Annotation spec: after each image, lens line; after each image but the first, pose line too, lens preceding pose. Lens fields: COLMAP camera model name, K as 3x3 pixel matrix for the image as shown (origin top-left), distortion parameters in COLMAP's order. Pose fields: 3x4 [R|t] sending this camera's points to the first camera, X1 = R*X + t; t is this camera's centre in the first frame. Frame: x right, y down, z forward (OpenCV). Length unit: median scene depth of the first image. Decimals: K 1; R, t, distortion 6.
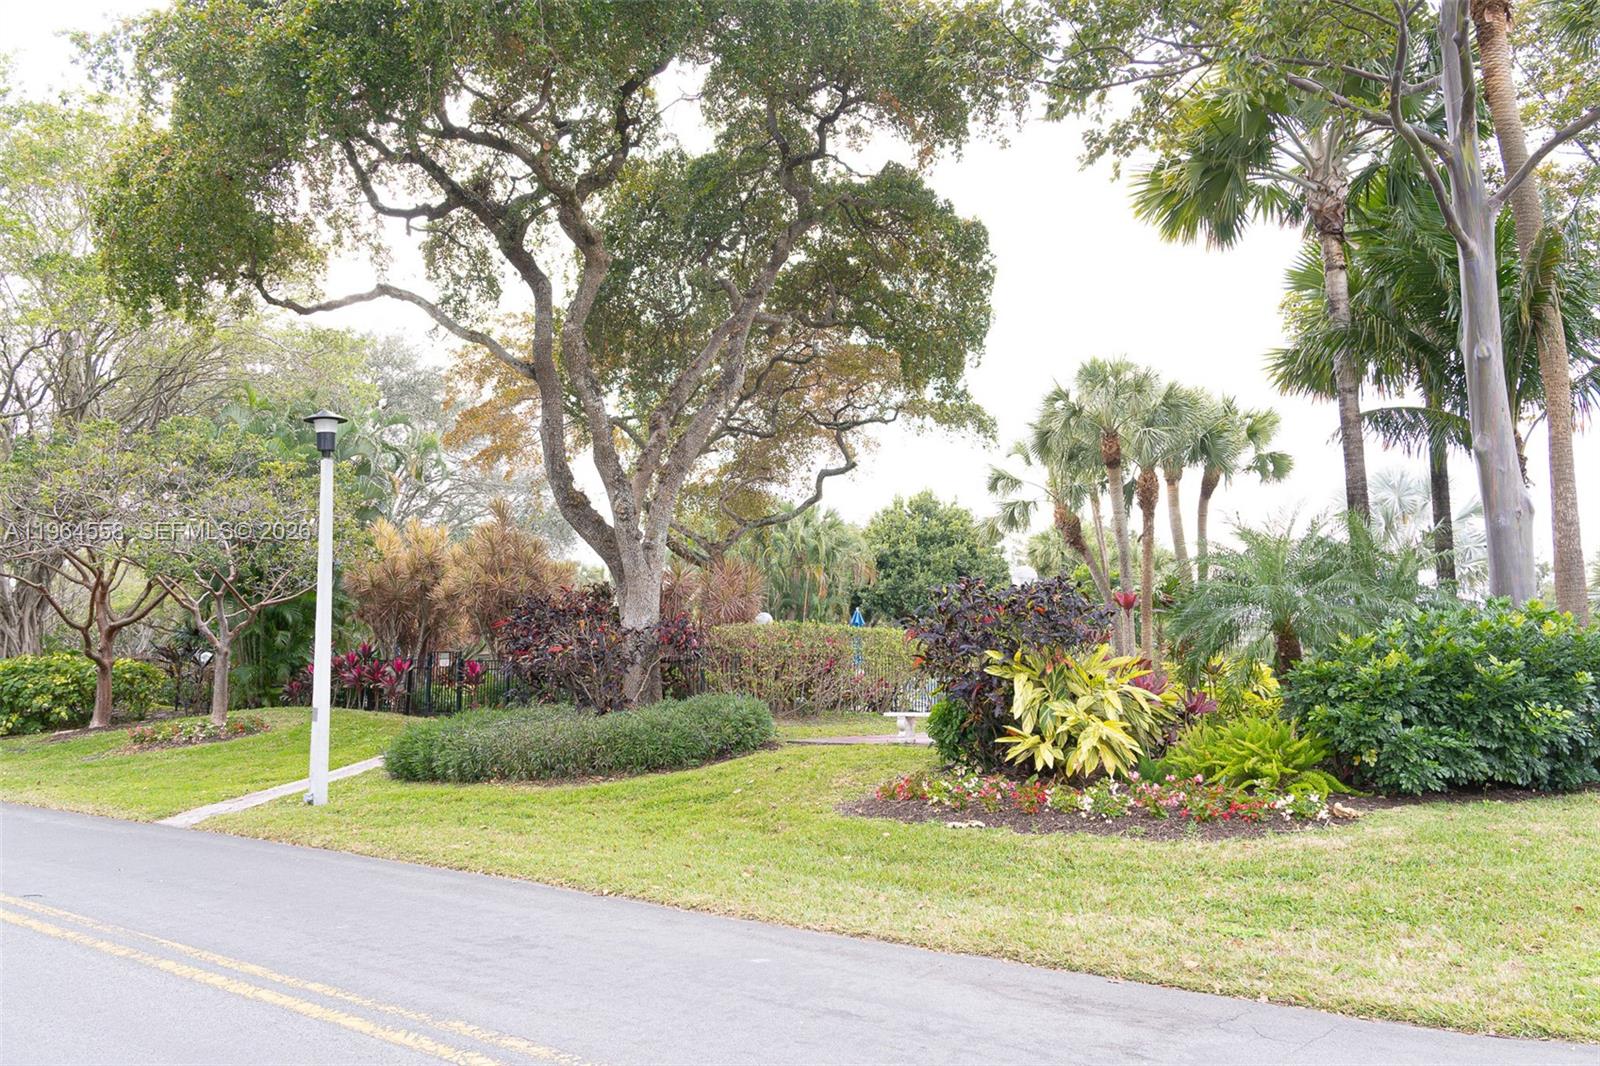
lens RADIAL K [[1232.5, 0, 803.6], [0, 1232.5, 526.4], [0, 0, 1]] dist [0.007453, 0.033104]
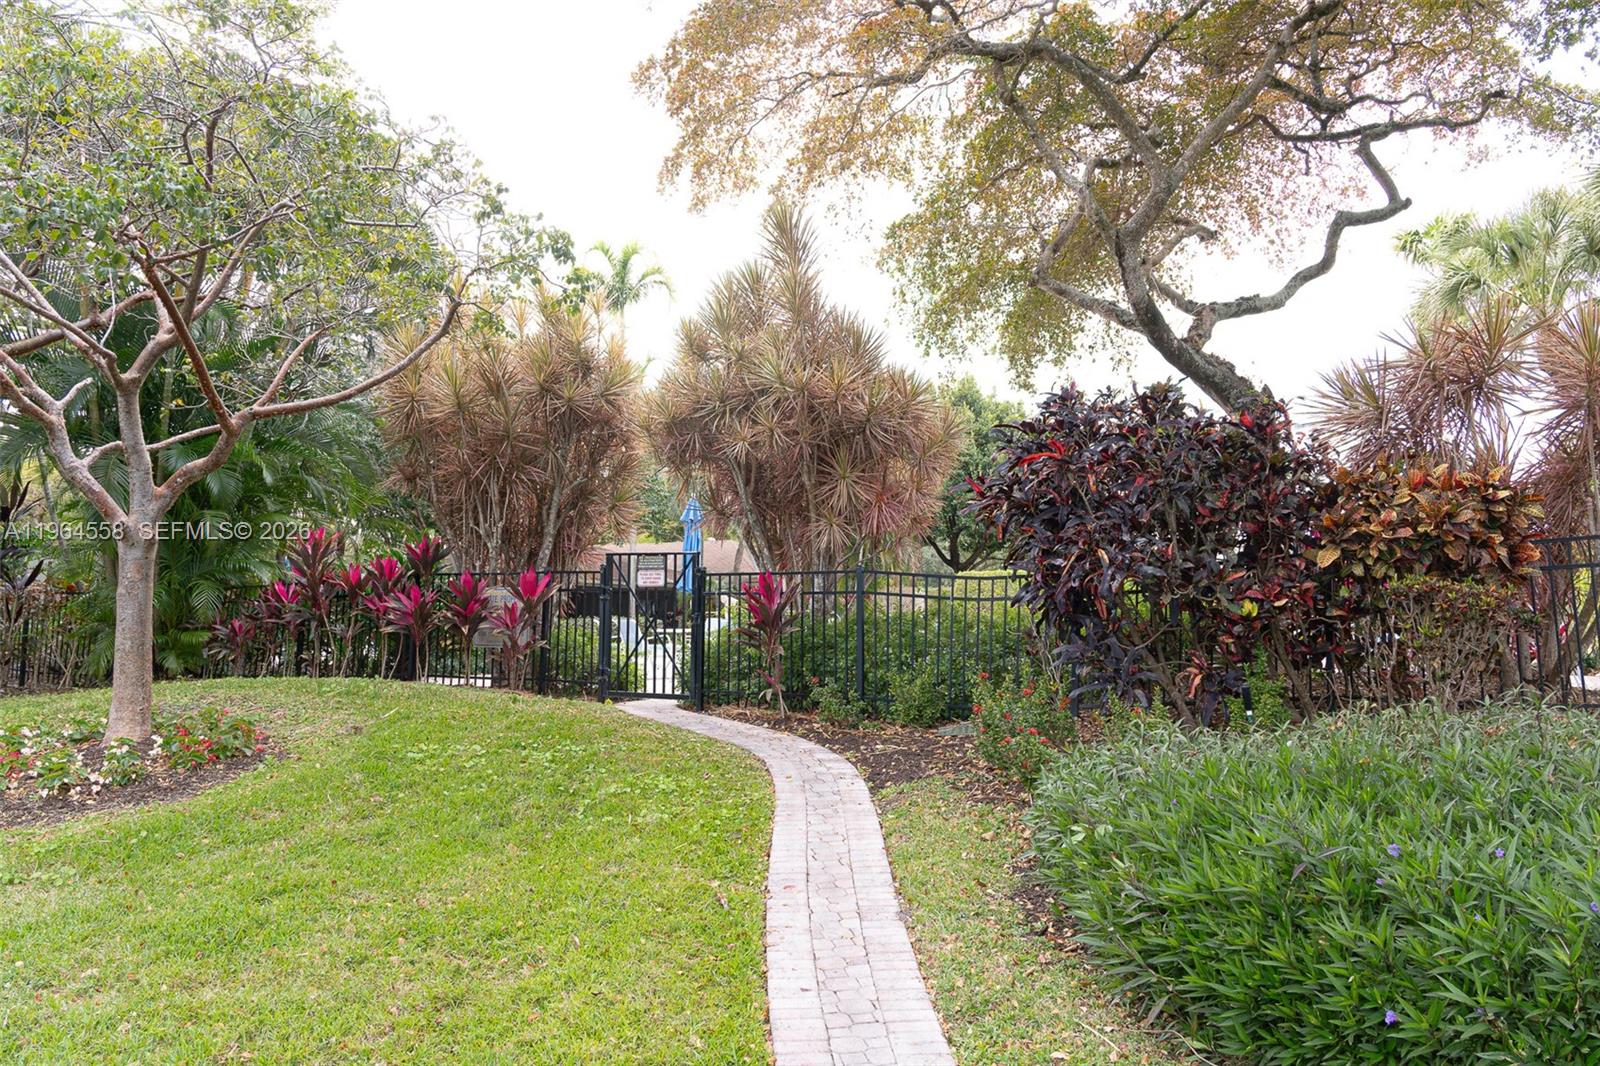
lens RADIAL K [[1232.5, 0, 803.6], [0, 1232.5, 526.4], [0, 0, 1]] dist [0.007453, 0.033104]
pose [[0.986311, 0.014881, 0.164223, -0.288574], [-0.023299, 0.998505, 0.049448, 0.064382], [-0.163241, -0.052598, 0.985183, 0.521876]]
